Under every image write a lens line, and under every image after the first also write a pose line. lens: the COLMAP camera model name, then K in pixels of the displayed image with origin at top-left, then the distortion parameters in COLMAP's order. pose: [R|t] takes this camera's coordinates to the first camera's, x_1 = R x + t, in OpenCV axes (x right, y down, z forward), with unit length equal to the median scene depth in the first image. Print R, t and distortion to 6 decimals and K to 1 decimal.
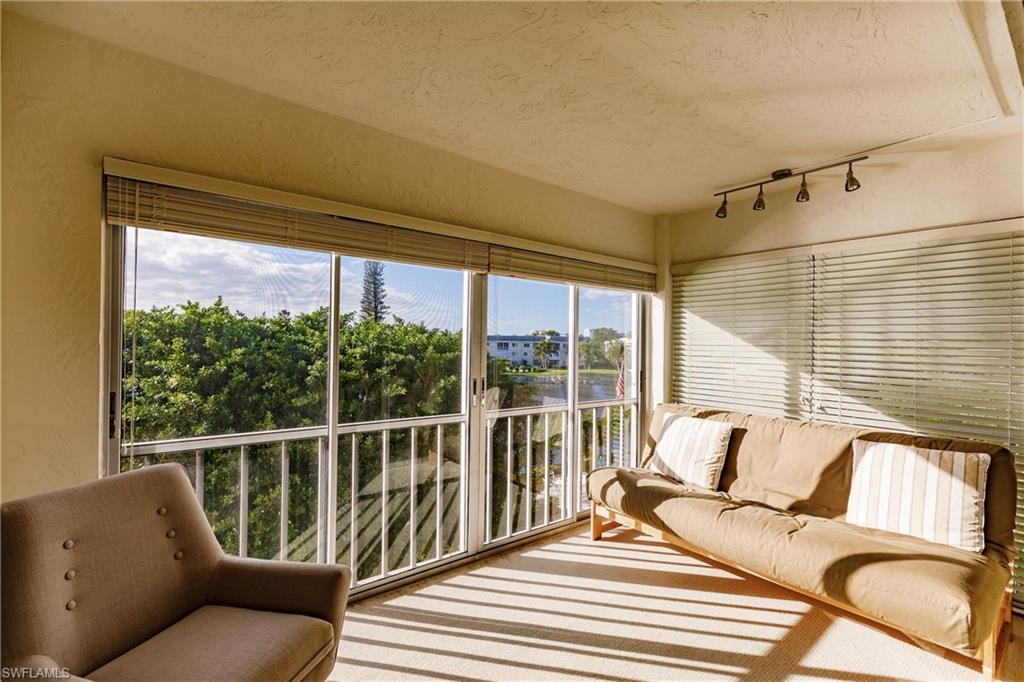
lens RADIAL K [[455.9, 0, 515.3], [0, 455.9, 343.4], [0, 0, 1]] dist [0.004585, 0.002252]
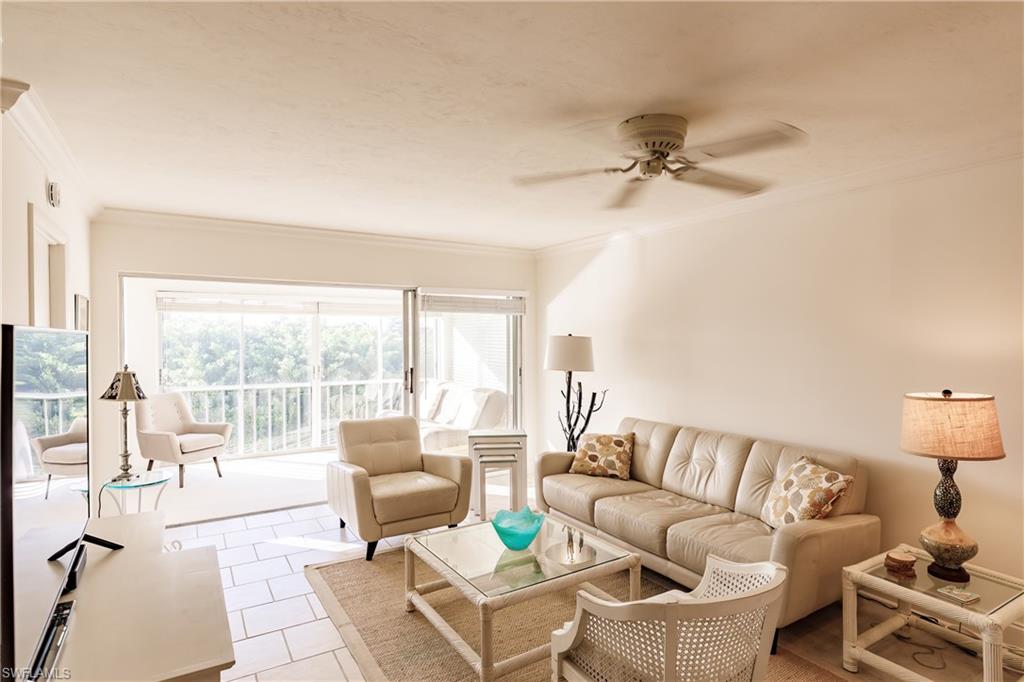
lens RADIAL K [[541.1, 0, 515.0], [0, 541.1, 343.7], [0, 0, 1]] dist [0.007846, -0.003100]
pose [[0.993254, -0.008682, -0.115634, 1.060984], [0.010435, 0.999840, 0.014561, -0.054832], [0.115489, -0.015669, 0.993185, -1.316173]]
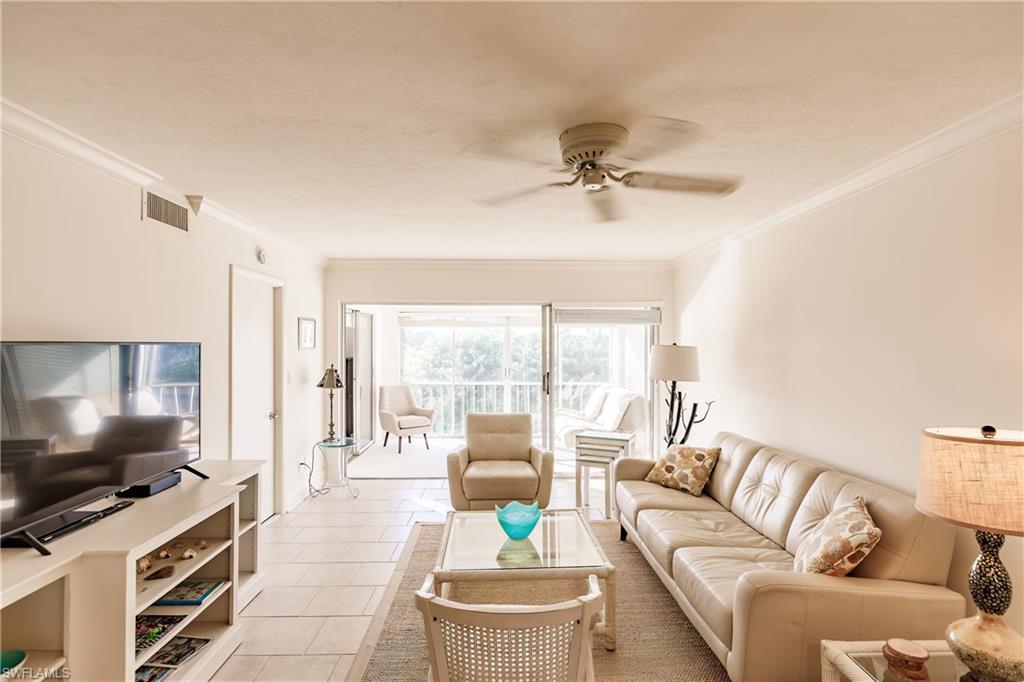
lens RADIAL K [[481.0, 0, 515.2], [0, 481.0, 343.2], [0, 0, 1]] dist [-0.000675, 0.001253]
pose [[0.804751, -0.009505, -0.593537, 1.509095], [0.007930, 0.999955, -0.005262, -0.054867], [0.593560, -0.000472, 0.804790, -1.130648]]
